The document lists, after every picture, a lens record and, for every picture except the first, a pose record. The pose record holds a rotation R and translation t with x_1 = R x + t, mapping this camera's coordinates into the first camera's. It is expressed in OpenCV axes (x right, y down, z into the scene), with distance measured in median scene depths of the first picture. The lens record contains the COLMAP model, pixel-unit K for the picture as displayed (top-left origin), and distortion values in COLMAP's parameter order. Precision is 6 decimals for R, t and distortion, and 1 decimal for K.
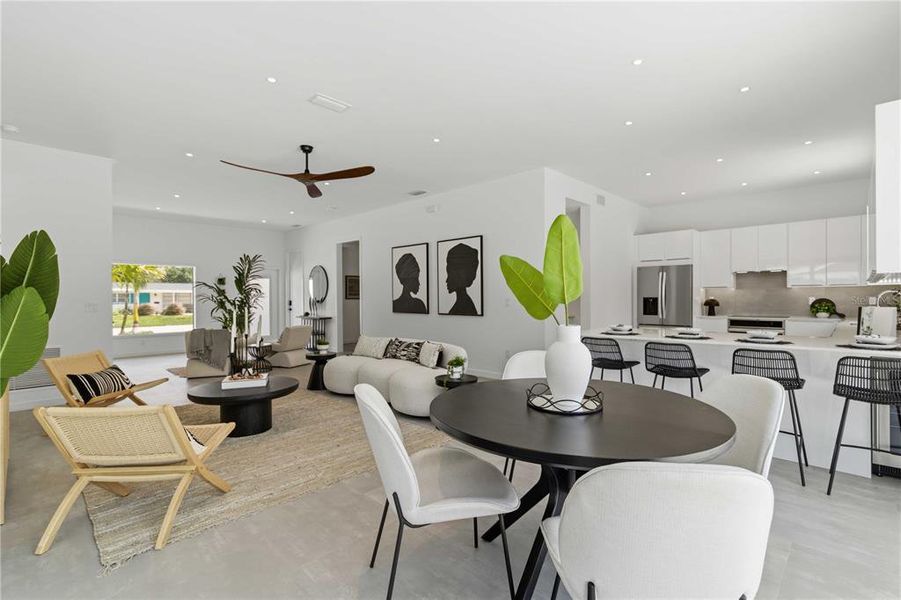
lens RADIAL K [[416.5, 0, 463.3], [0, 416.5, 298.7], [0, 0, 1]] dist [0.001238, -0.000140]
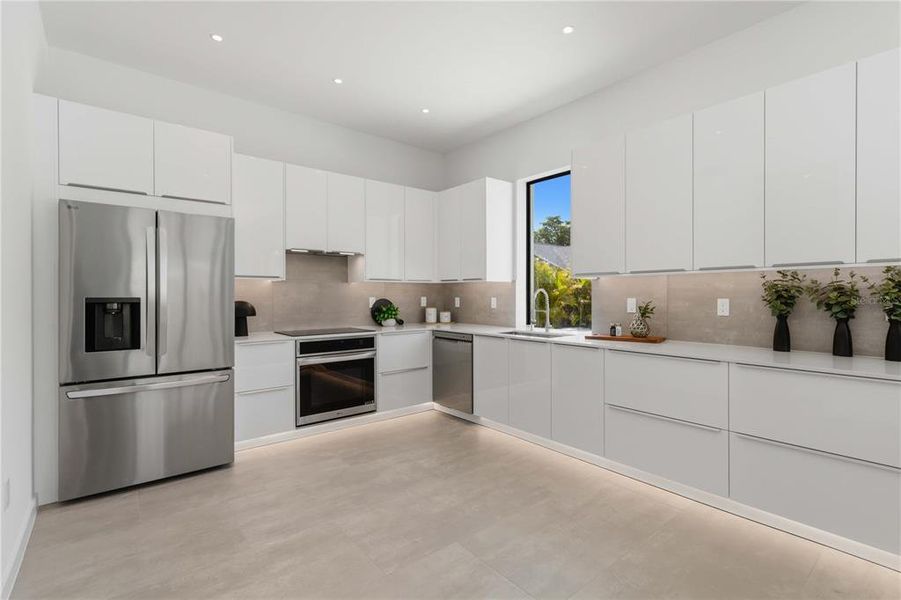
lens RADIAL K [[417.2, 0, 456.6], [0, 417.2, 296.1], [0, 0, 1]] dist [0.000054, 0.000078]
pose [[0.120819, 0.001076, 0.992674, 0.176993], [0.003986, 0.999991, -0.001569, -0.003625], [-0.992667, 0.004146, 0.120813, 0.814959]]
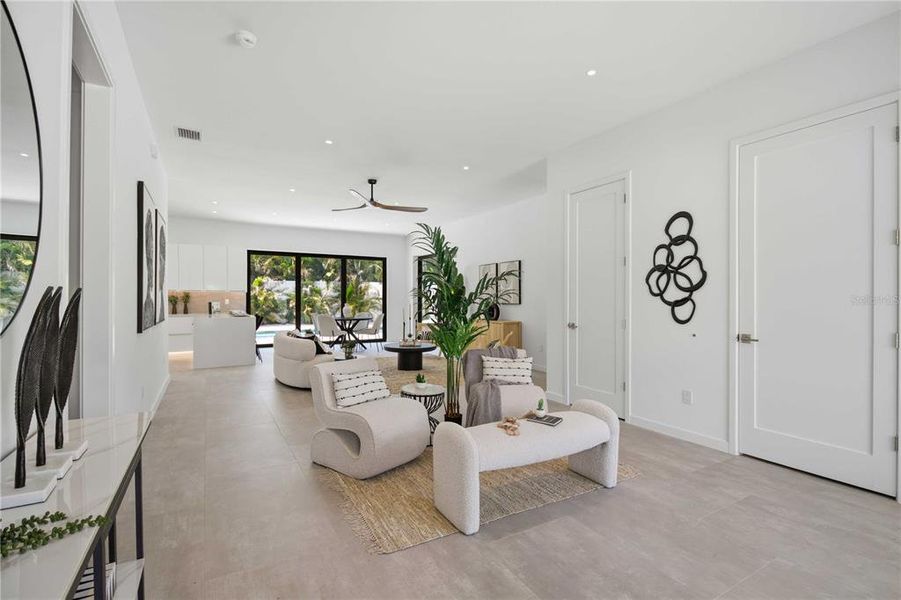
lens RADIAL K [[416.5, 0, 463.3], [0, 416.5, 298.7], [0, 0, 1]] dist [0.001238, -0.000140]
pose [[-0.965207, 0.004551, 0.261448, -0.747065], [0.005599, 0.999979, 0.003264, -0.001854], [-0.261428, 0.004614, -0.965212, 1.641764]]
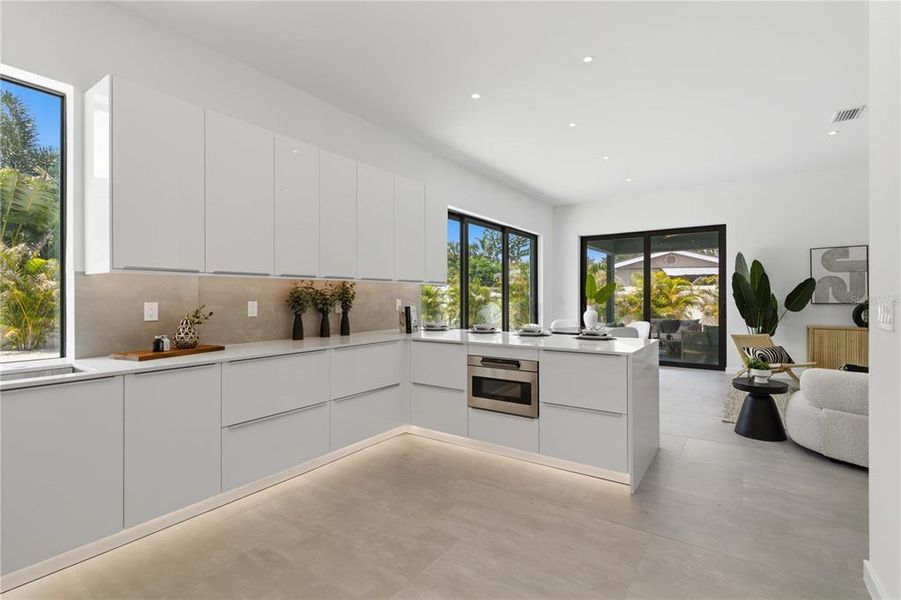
lens RADIAL K [[421.6, 0, 458.6], [0, 421.6, 300.3], [0, 0, 1]] dist [0.002595, 0.000532]
pose [[-0.987049, 0.008306, -0.160202, 0.495865], [0.006361, 0.999900, 0.012652, -0.006455], [0.160291, 0.011469, -0.987003, 1.123390]]
